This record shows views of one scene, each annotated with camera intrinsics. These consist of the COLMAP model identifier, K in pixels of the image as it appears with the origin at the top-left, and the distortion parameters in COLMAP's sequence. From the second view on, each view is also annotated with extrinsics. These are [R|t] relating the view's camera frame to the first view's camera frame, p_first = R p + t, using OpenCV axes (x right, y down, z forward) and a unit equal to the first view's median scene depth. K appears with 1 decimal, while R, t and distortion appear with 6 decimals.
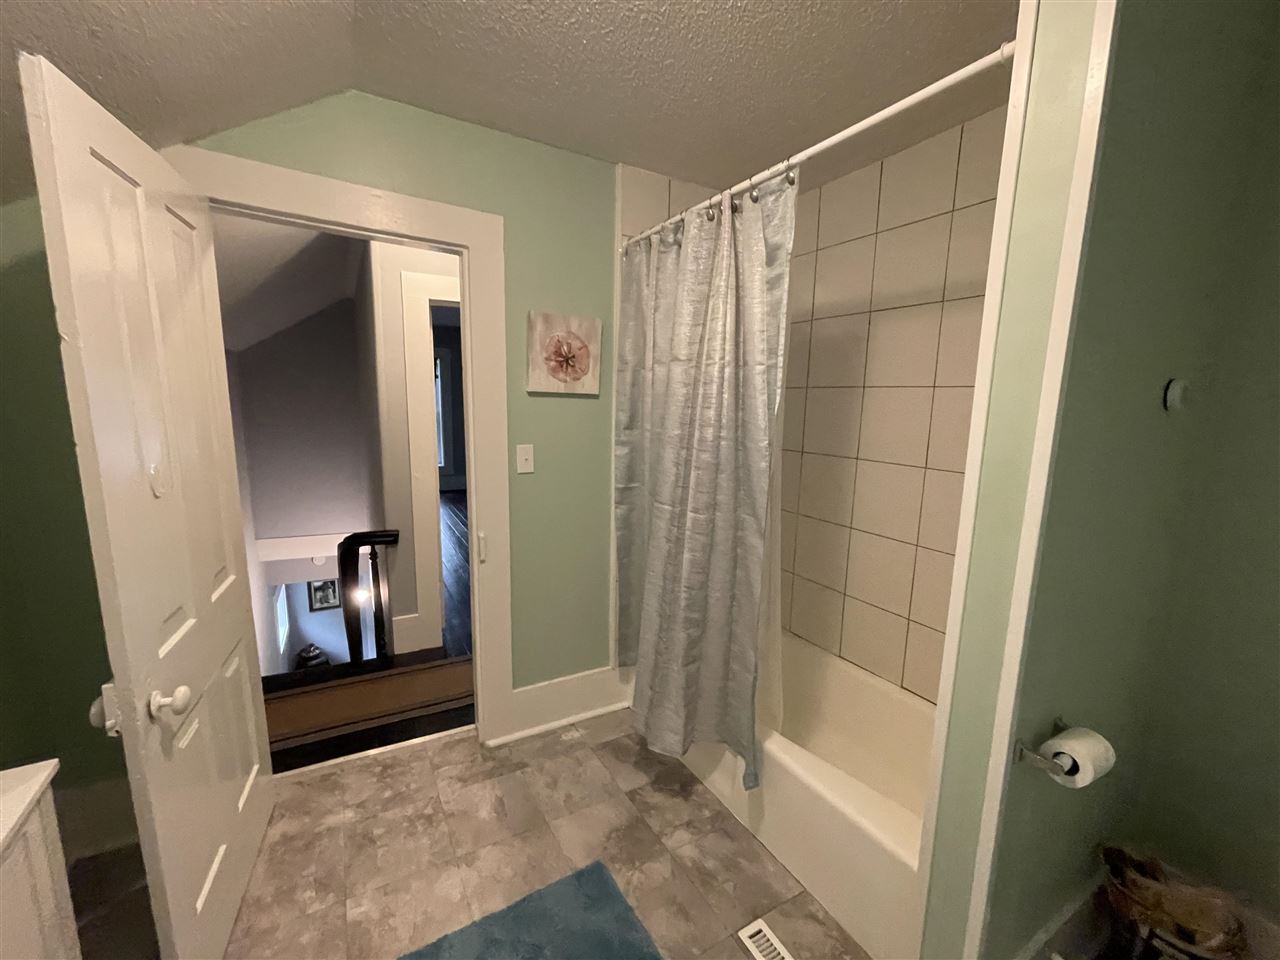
lens RADIAL K [[519.8, 0, 641.0], [0, 519.8, 484.1], [0, 0, 1]] dist [0.001755, 0.001137]
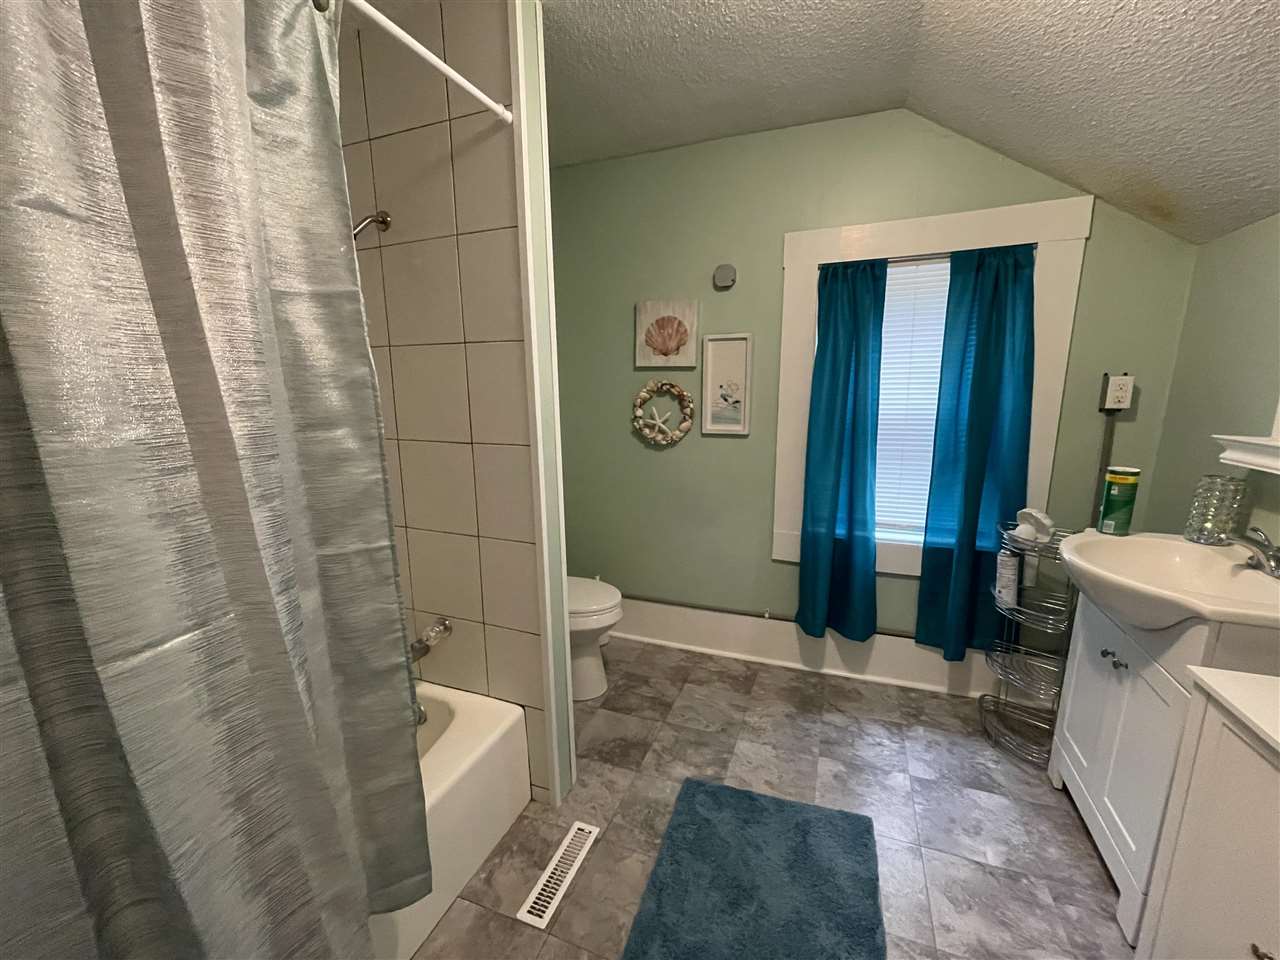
lens RADIAL K [[519.8, 0, 640.8], [0, 519.8, 484.2], [0, 0, 1]] dist [0.001755, 0.001137]
pose [[-0.622814, -0.161672, 0.765484, -0.376411], [0.118067, 0.947789, 0.296237, -0.118077], [-0.773410, 0.274879, -0.571208, 0.859113]]
